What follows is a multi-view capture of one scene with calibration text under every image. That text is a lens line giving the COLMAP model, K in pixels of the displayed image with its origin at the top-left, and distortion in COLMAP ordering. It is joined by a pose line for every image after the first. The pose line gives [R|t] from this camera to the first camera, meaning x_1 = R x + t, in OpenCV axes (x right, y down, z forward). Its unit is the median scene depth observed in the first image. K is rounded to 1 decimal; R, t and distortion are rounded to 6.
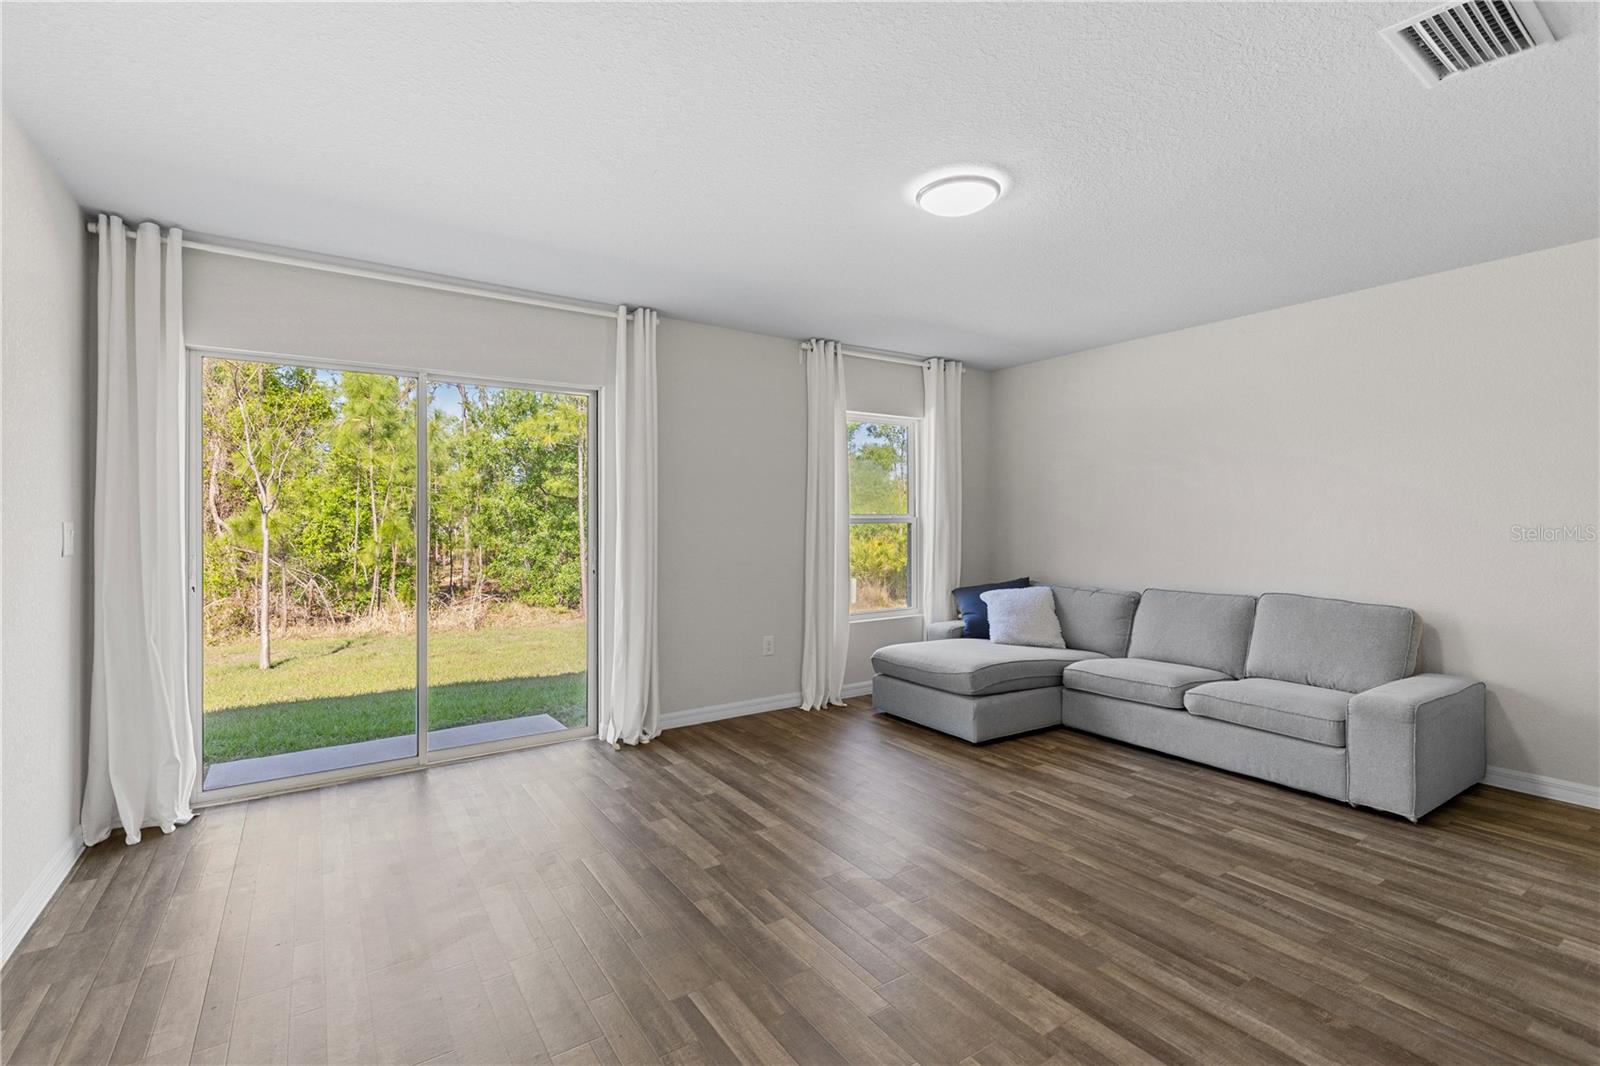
lens RADIAL K [[721.7, 0, 786.6], [0, 721.7, 517.7], [0, 0, 1]] dist [0.019700, -0.003102]
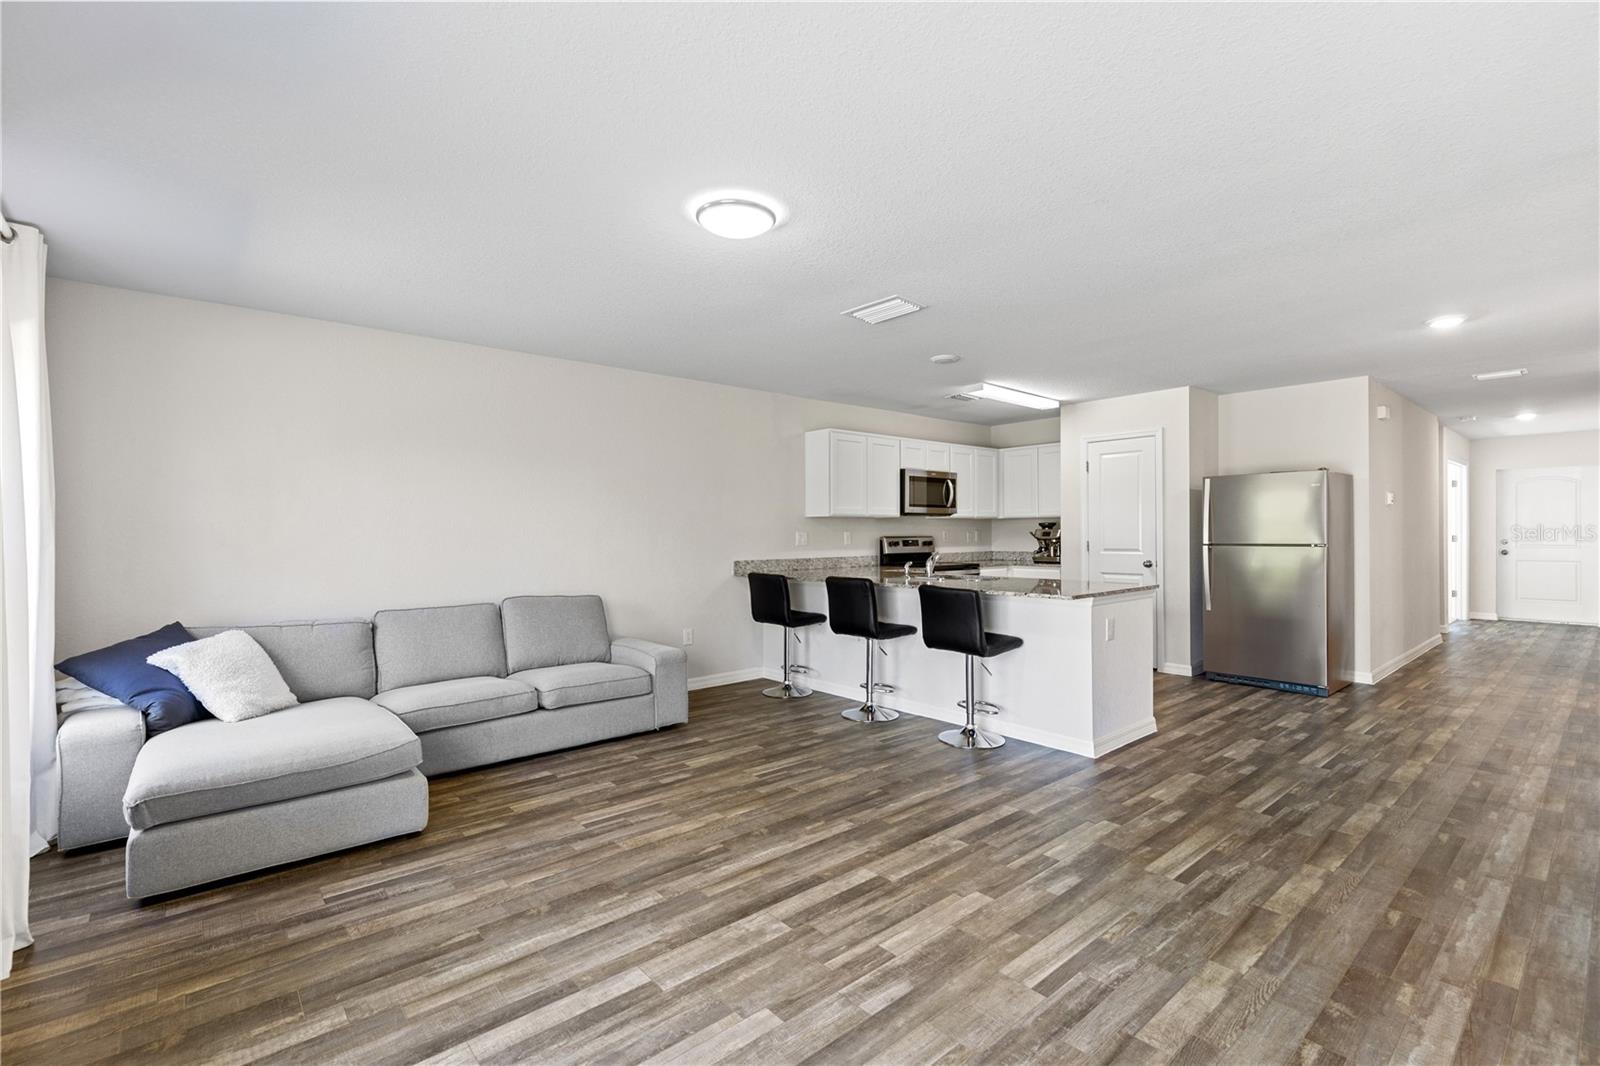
lens RADIAL K [[721.7, 0, 814.8], [0, 721.7, 535.5], [0, 0, 1]] dist [0.019700, -0.003102]
pose [[-0.140825, 0.001975, 0.990033, -0.604216], [0.003309, 0.999993, -0.001524, 0.012246], [-0.990029, 0.003061, -0.140830, 0.791294]]
